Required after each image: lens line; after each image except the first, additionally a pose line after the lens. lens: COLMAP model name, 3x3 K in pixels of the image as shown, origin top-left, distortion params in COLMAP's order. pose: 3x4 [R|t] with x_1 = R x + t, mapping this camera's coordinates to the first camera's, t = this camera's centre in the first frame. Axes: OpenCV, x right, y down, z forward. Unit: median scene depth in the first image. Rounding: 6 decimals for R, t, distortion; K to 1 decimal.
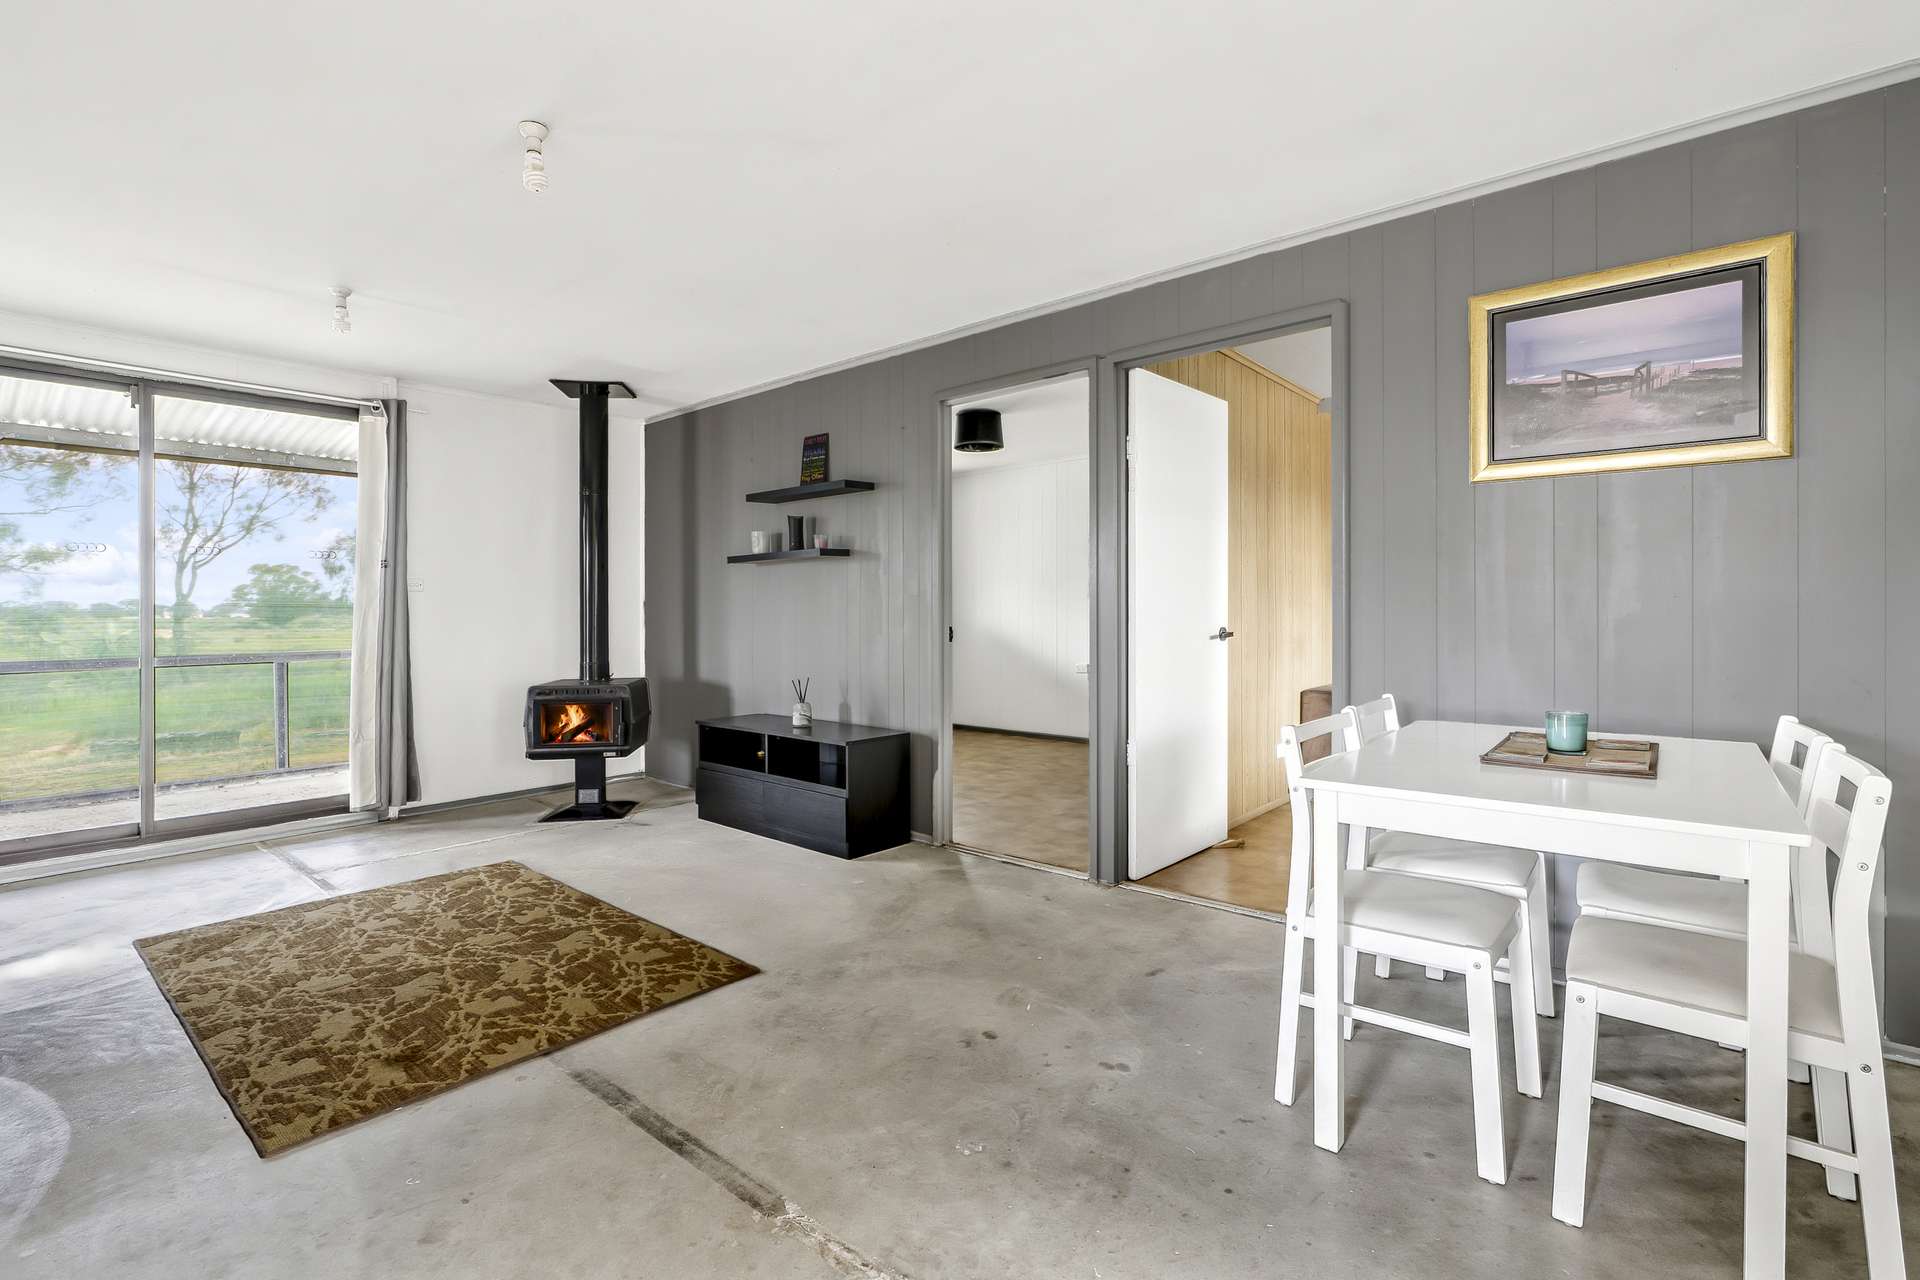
lens RADIAL K [[867.7, 0, 966.9], [0, 867.7, 624.7], [0, 0, 1]] dist [-0.005287, 0.000118]
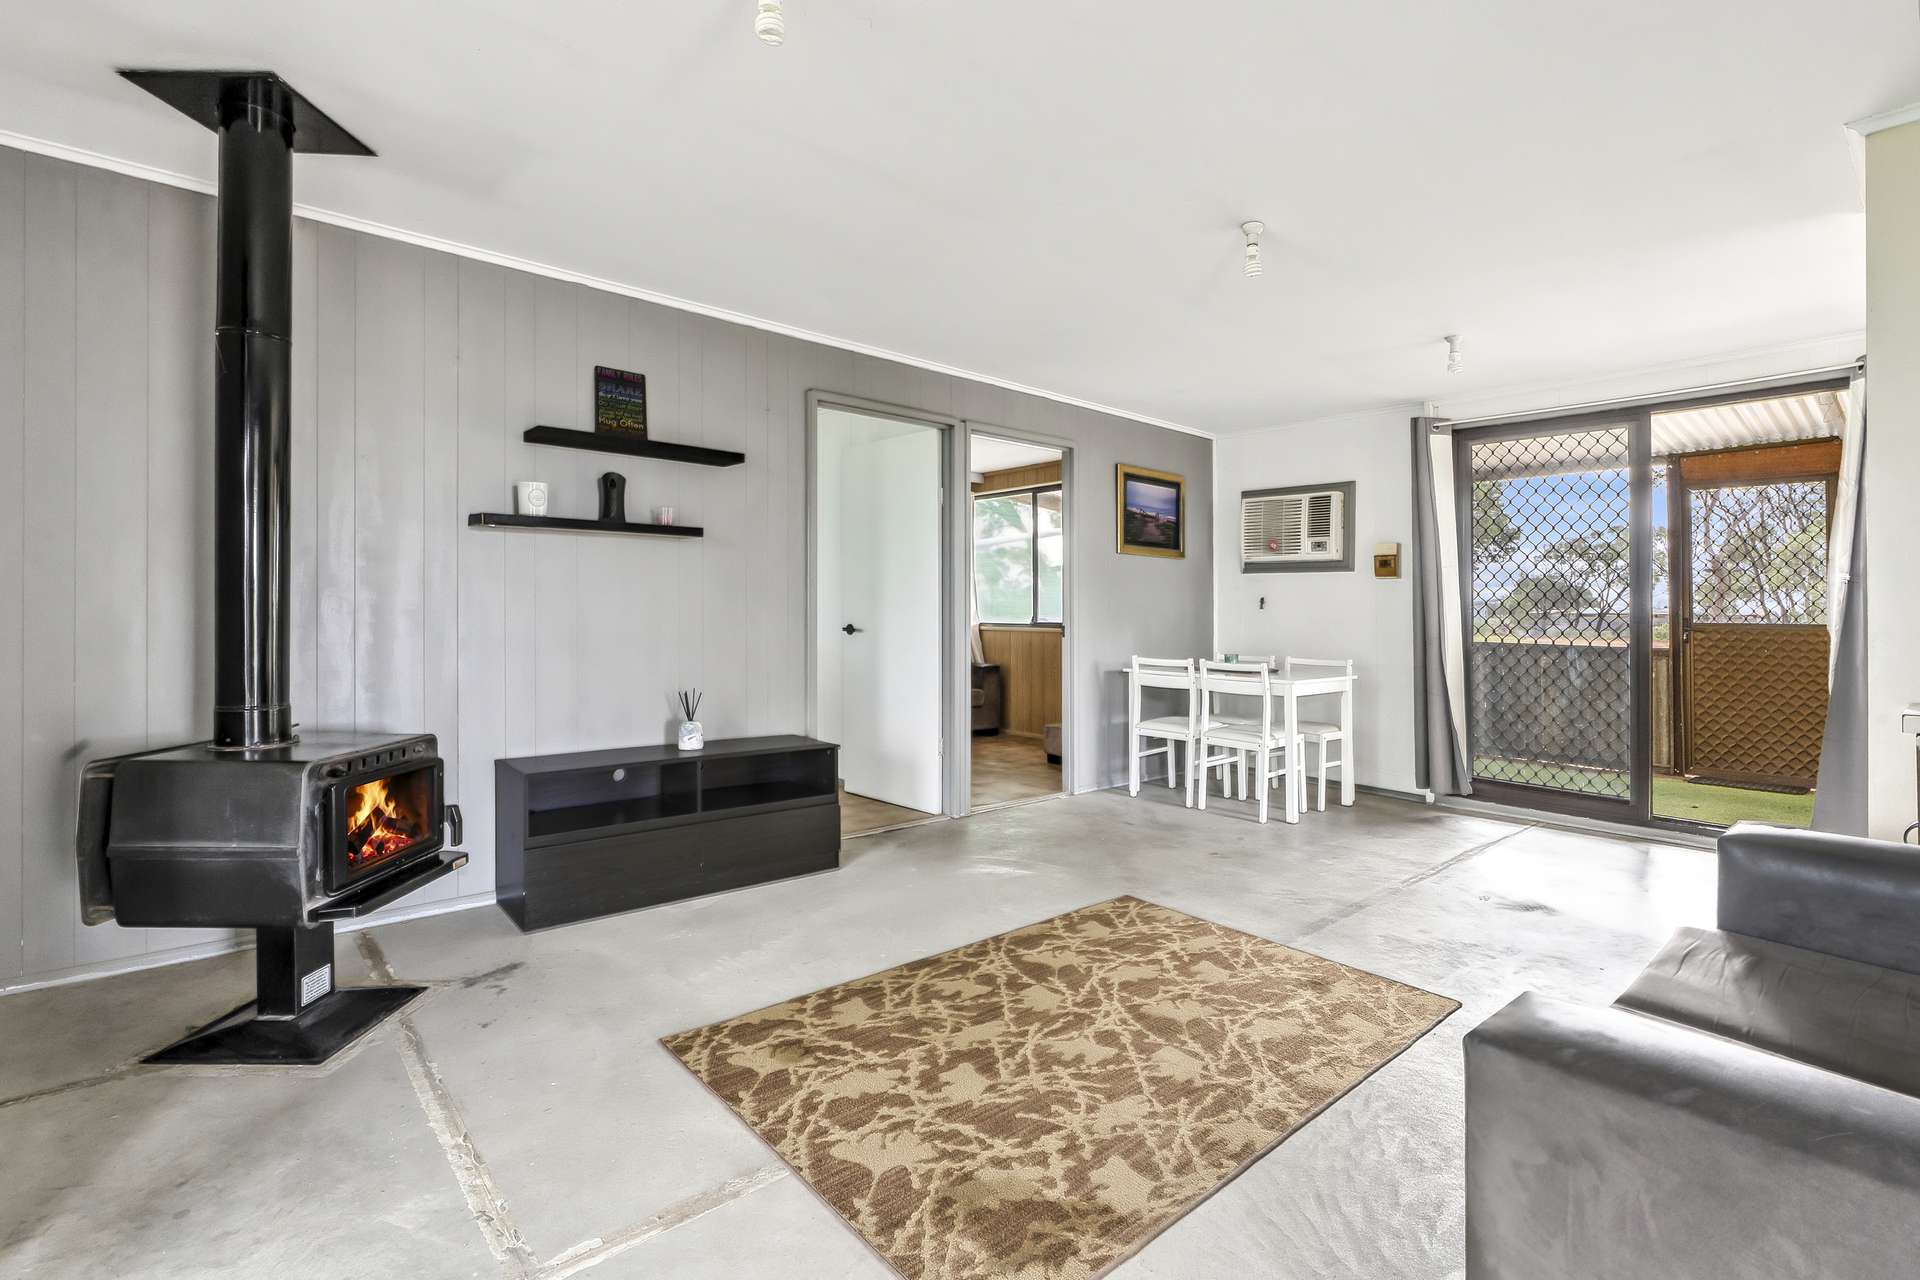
lens RADIAL K [[867.7, 0, 967.2], [0, 867.7, 629.1], [0, 0, 1]] dist [-0.005287, 0.000118]
pose [[0.157526, -0.008769, 0.987476, -1.371003], [0.004211, 0.999957, 0.008208, 0.000591], [-0.987506, 0.002865, 0.157556, 0.930222]]
